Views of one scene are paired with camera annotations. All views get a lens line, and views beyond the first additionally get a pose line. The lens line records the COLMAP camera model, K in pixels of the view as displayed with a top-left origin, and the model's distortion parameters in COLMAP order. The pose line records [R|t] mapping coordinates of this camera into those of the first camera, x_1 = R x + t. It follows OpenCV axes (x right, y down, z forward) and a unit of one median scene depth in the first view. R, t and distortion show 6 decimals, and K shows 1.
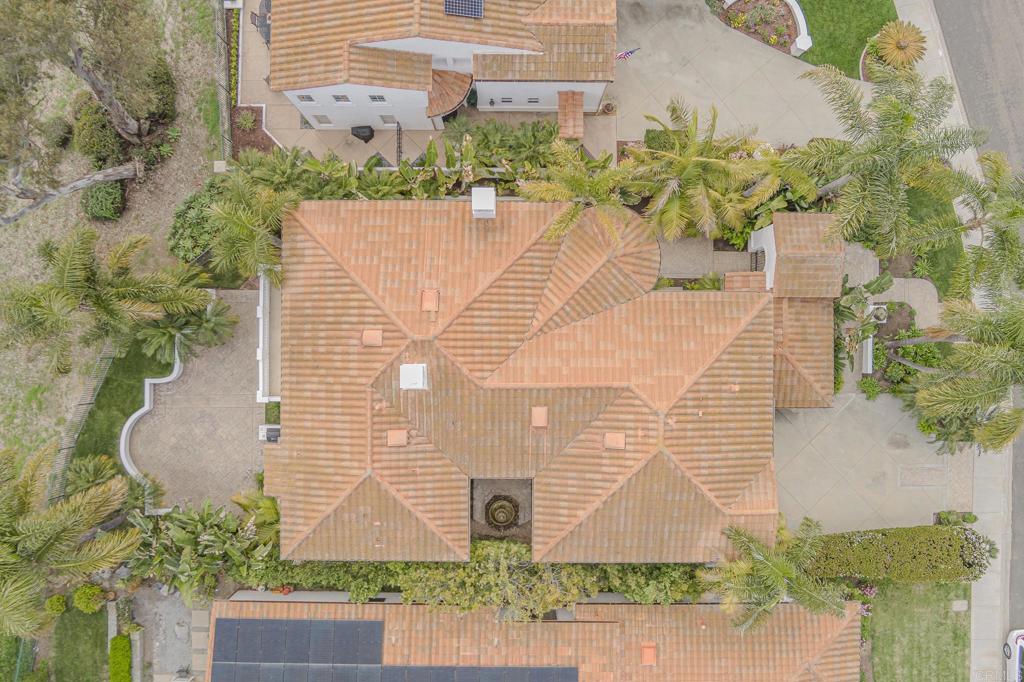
lens RADIAL K [[824.6, 0, 510.6], [0, 824.6, 339.6], [0, 0, 1]] dist [-0.060737, 0.000185]
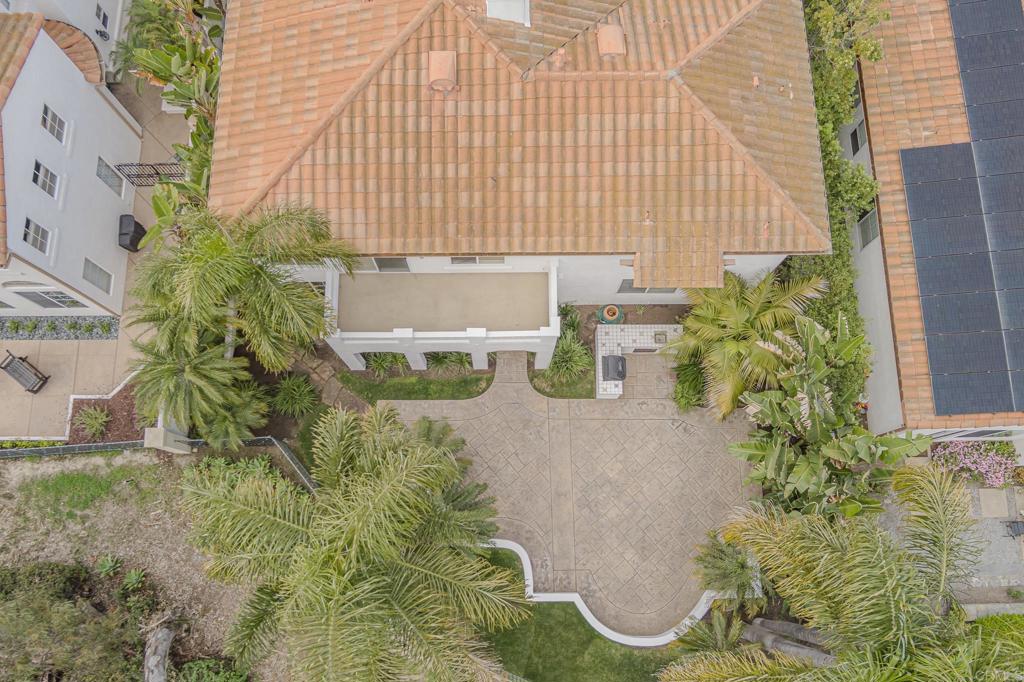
lens RADIAL K [[824.6, 0, 514.2], [0, 824.6, 339.6], [0, 0, 1]] dist [-0.060737, 0.000185]
pose [[-0.012950, -0.971471, 0.236804, -0.448639], [0.999678, -0.007408, 0.024278, 0.030063], [-0.021832, 0.237043, 0.971254, 0.438318]]
